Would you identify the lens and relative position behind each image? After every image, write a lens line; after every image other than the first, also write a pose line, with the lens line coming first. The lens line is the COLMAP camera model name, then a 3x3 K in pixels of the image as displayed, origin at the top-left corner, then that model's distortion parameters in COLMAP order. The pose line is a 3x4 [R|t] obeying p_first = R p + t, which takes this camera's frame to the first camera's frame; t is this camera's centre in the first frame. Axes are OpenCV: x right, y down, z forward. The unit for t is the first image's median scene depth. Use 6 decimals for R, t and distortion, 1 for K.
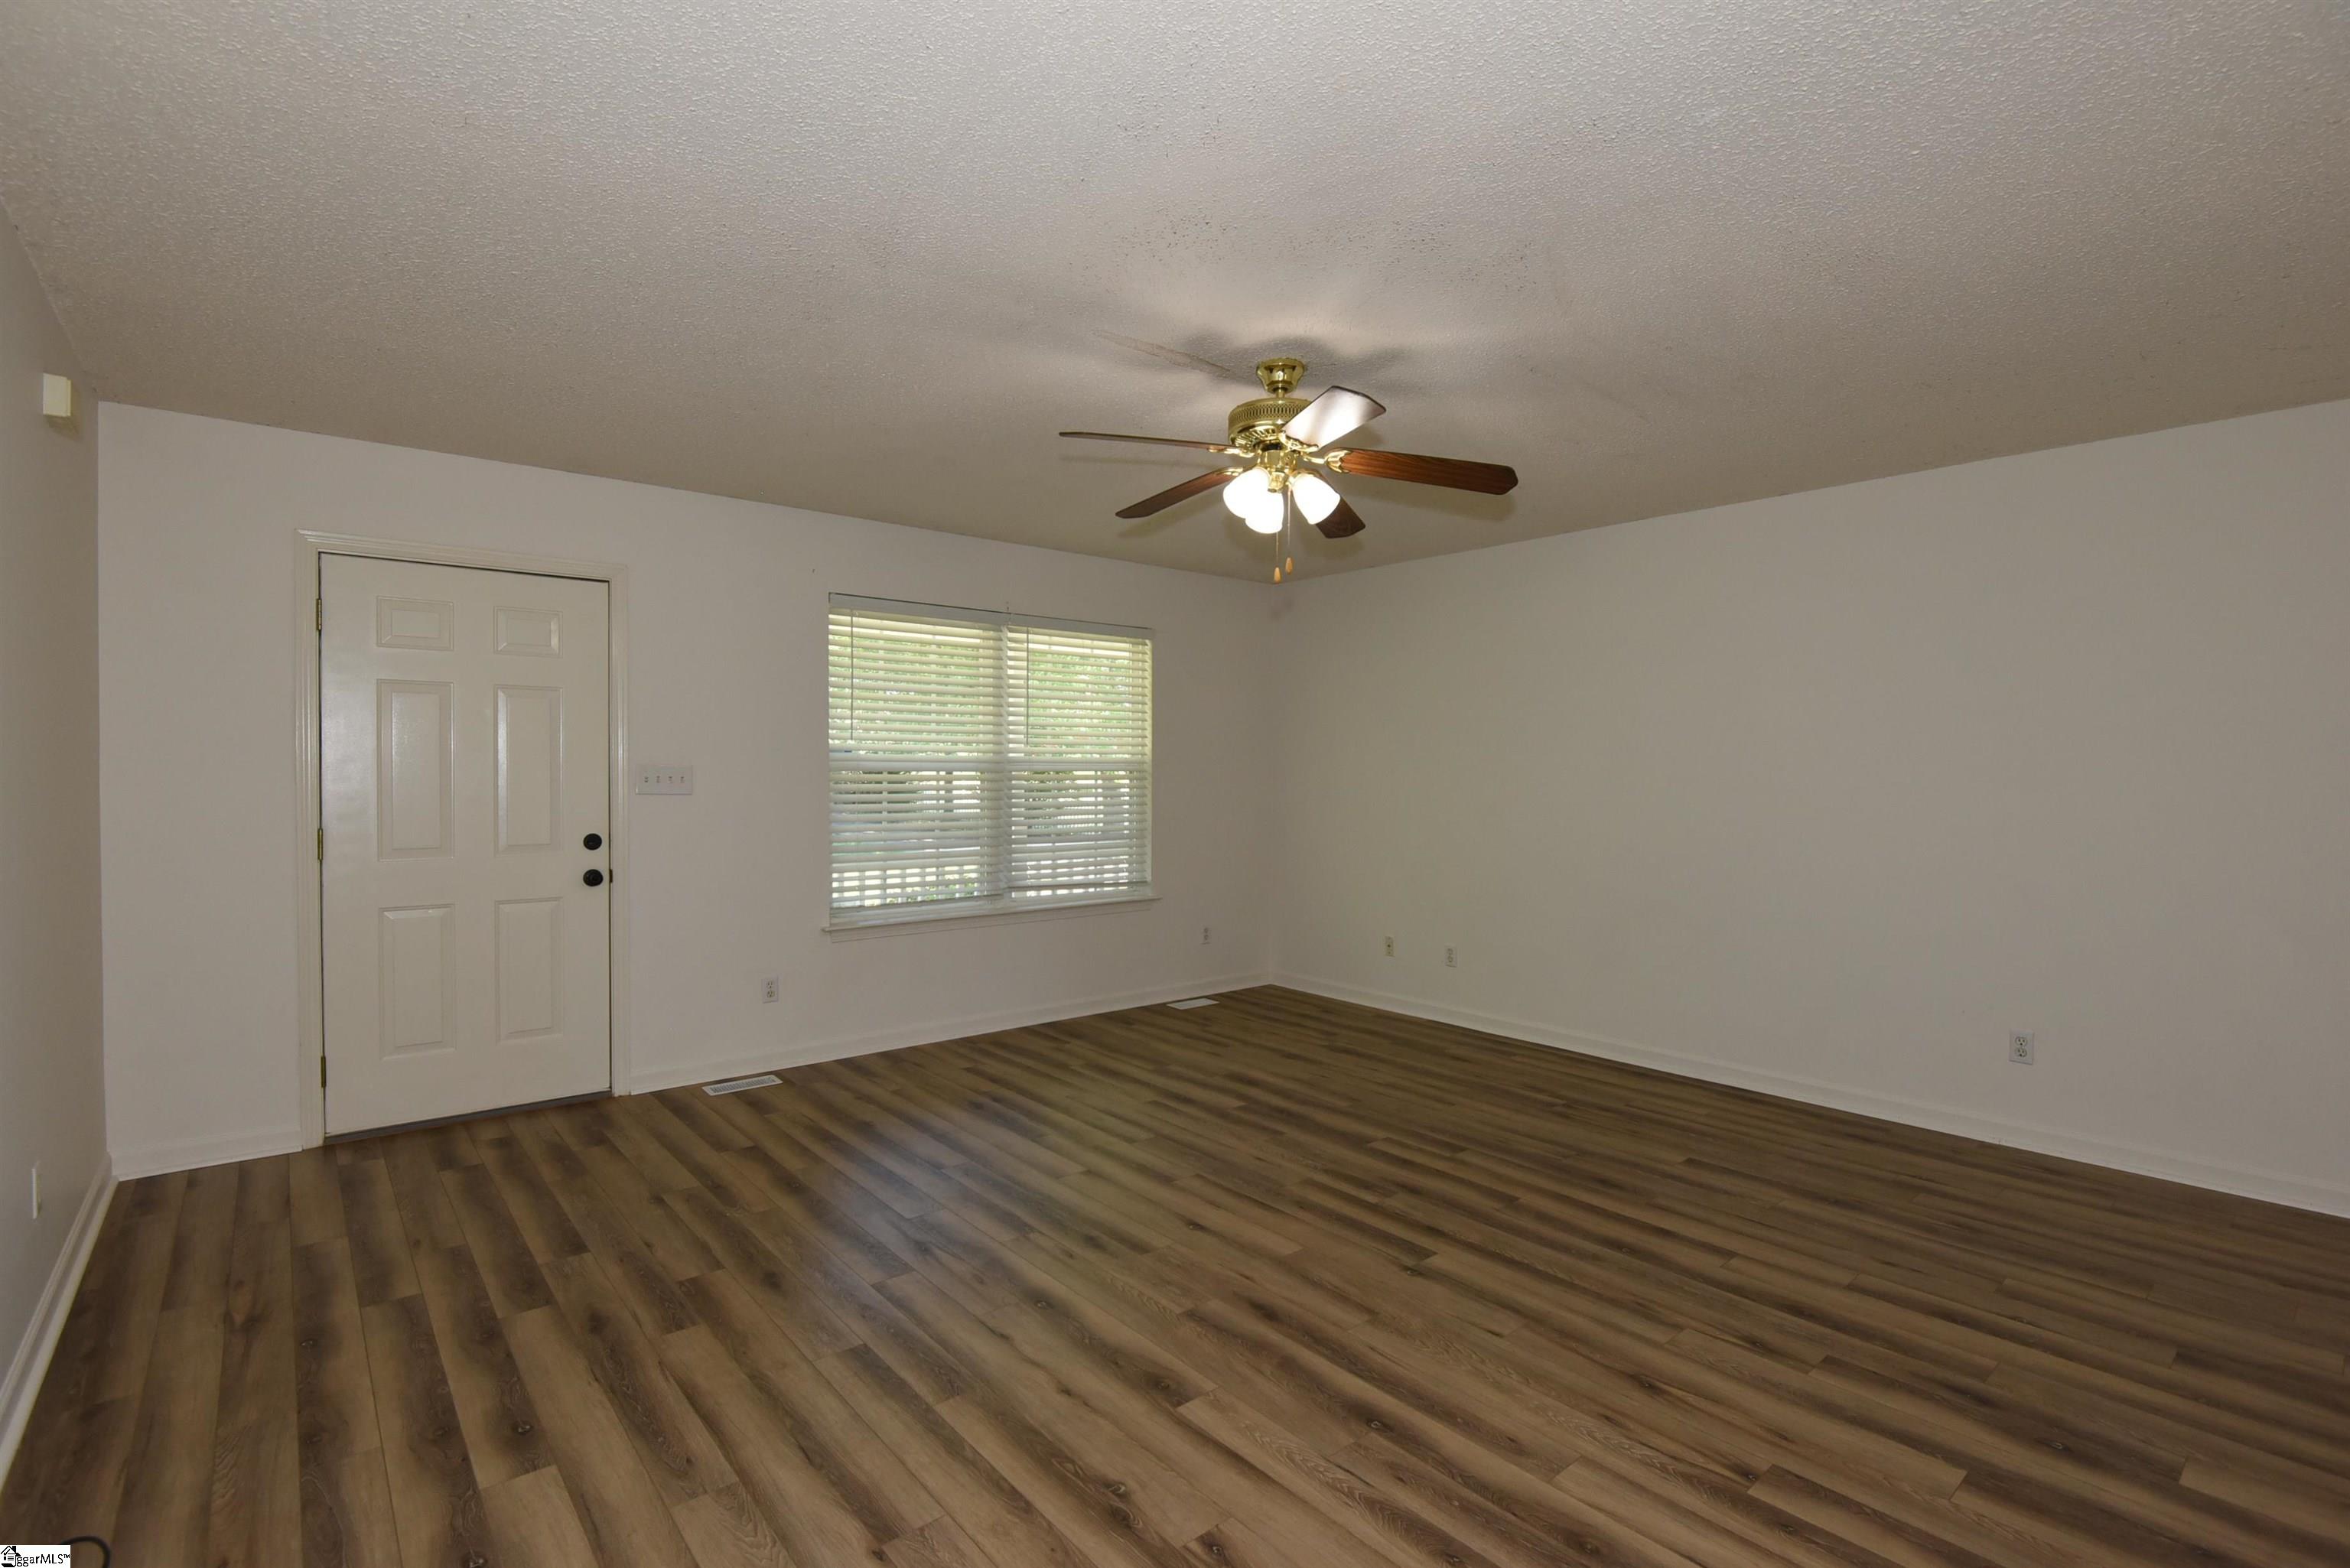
lens RADIAL K [[1101.2, 0, 1171.5], [0, 1101.2, 777.9], [0, 0, 1]] dist [-0.018727, -0.001192]
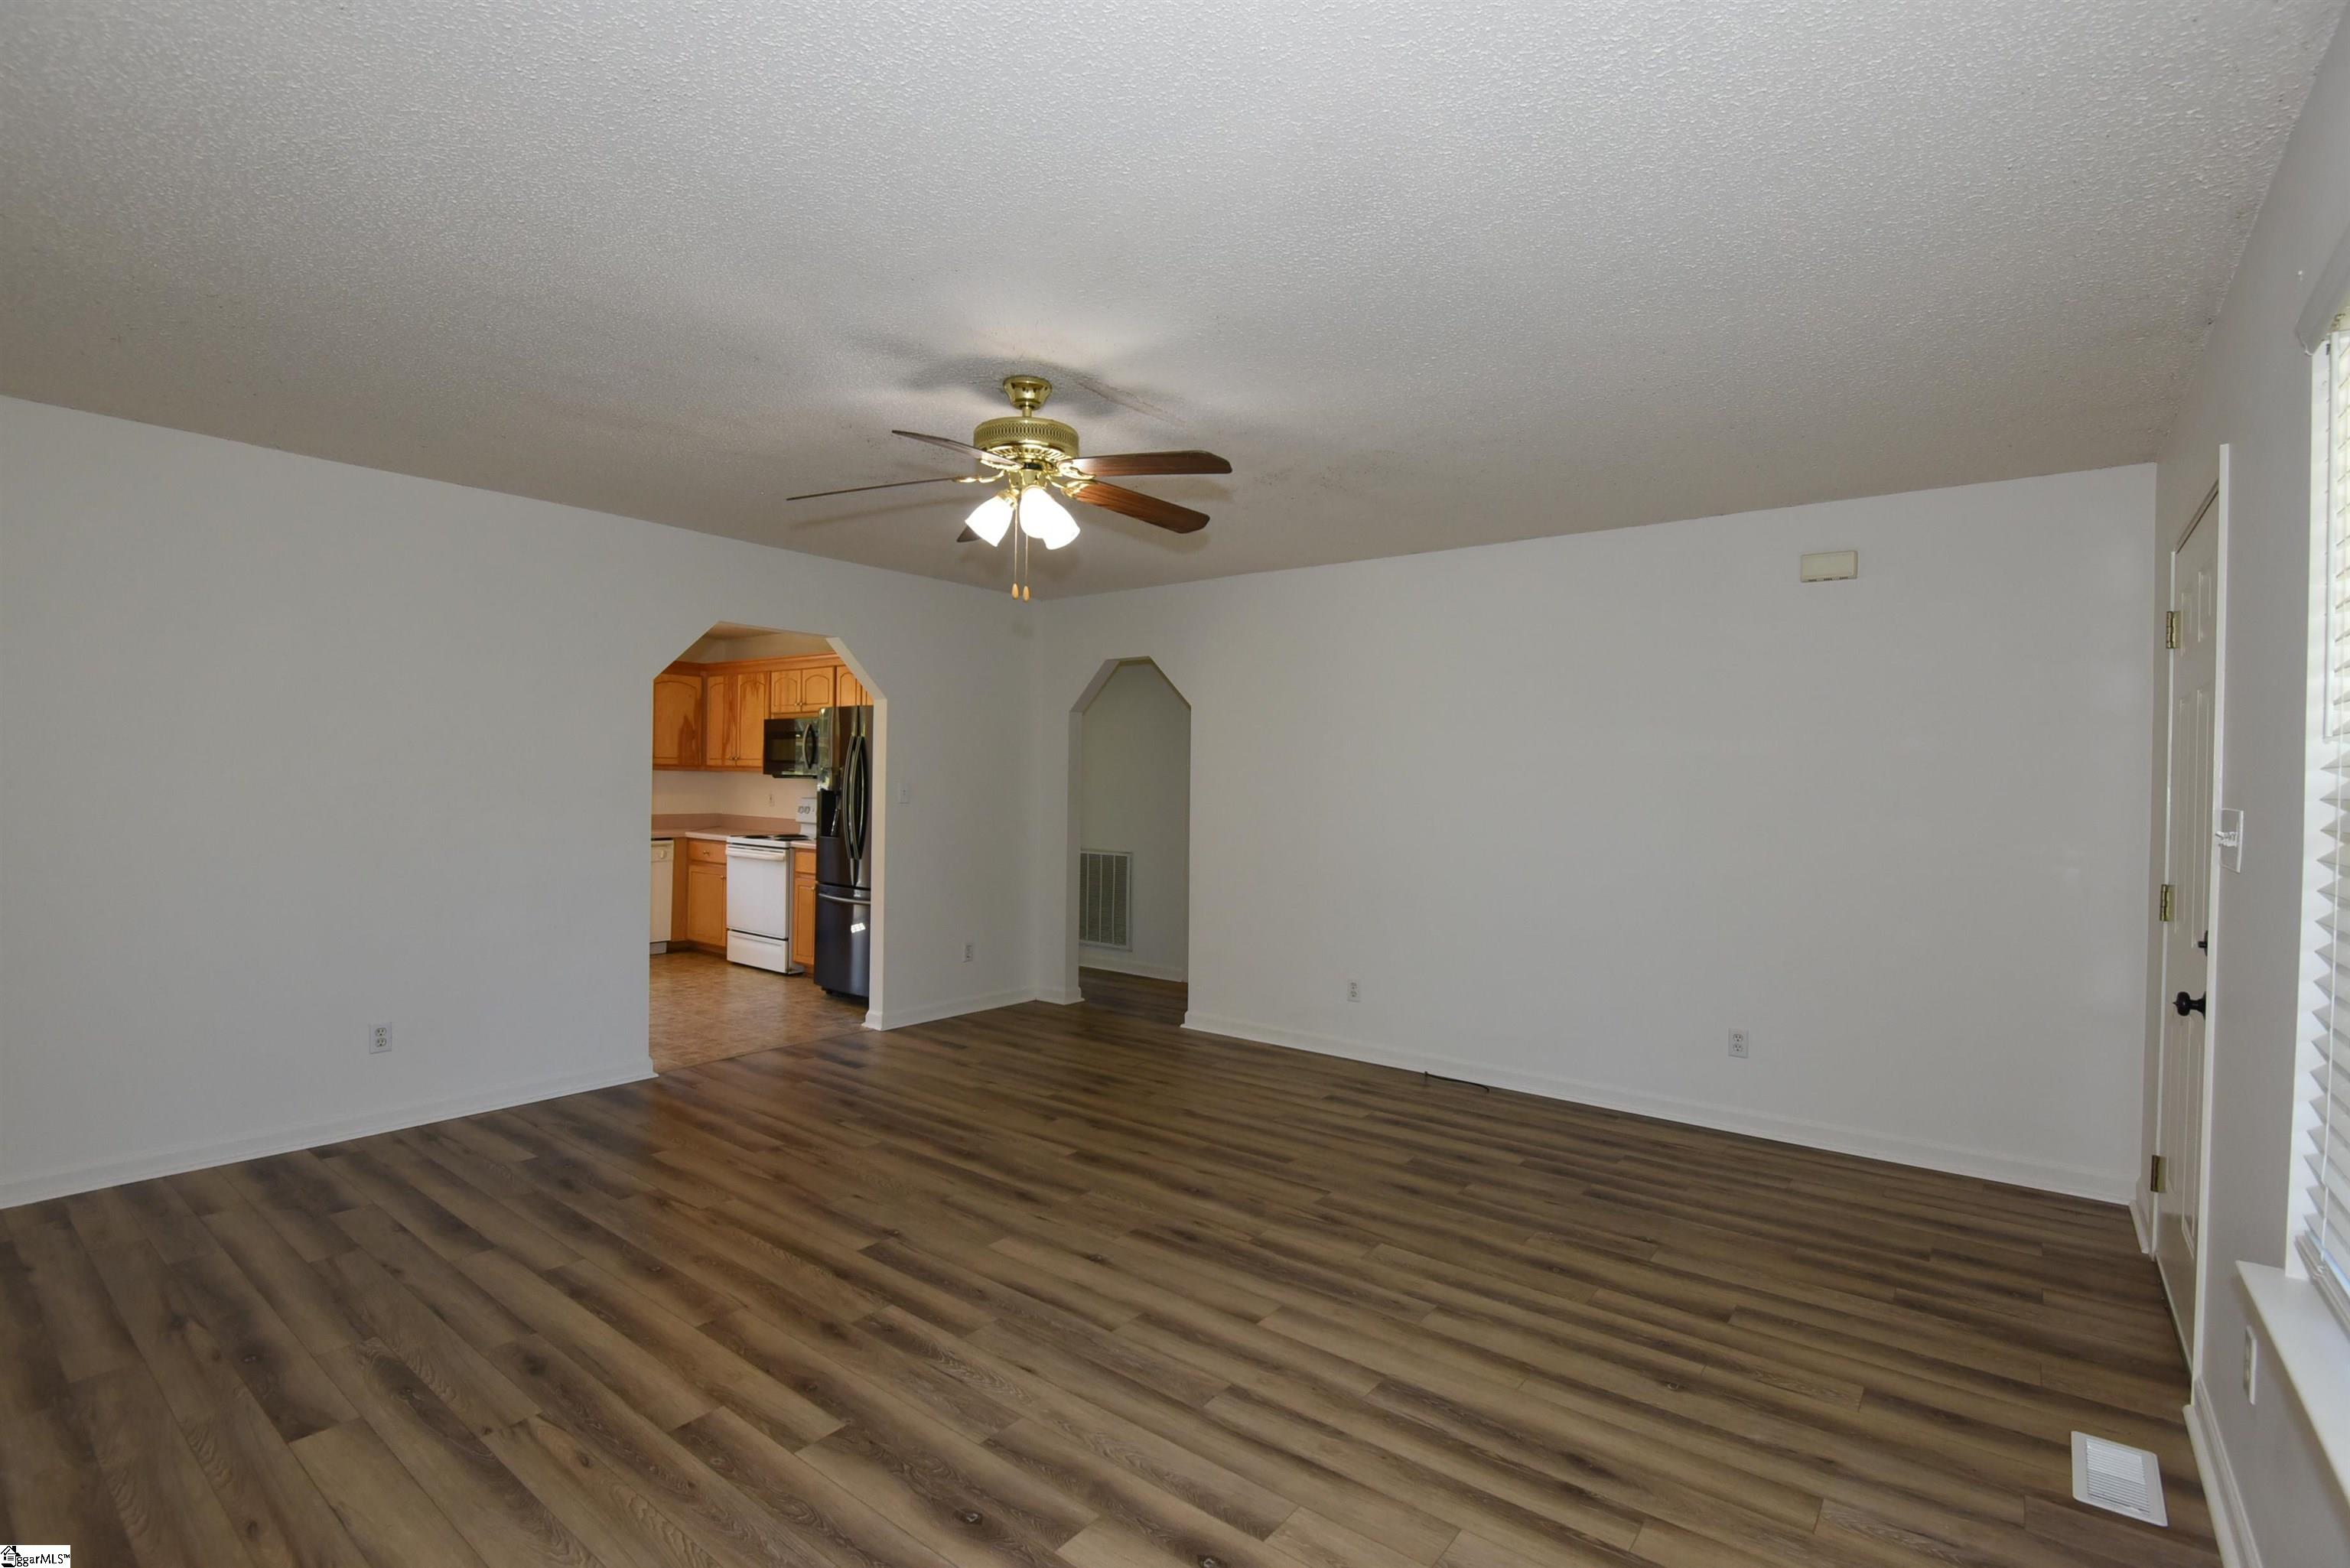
lens RADIAL K [[1101.2, 0, 1177.8], [0, 1101.2, 793.1], [0, 0, 1]] dist [-0.018727, -0.001192]
pose [[-0.977952, -0.018981, -0.207964, 0.161981], [-0.022901, 0.999602, 0.016460, -0.023417], [0.207568, 0.020860, -0.977998, 1.973111]]
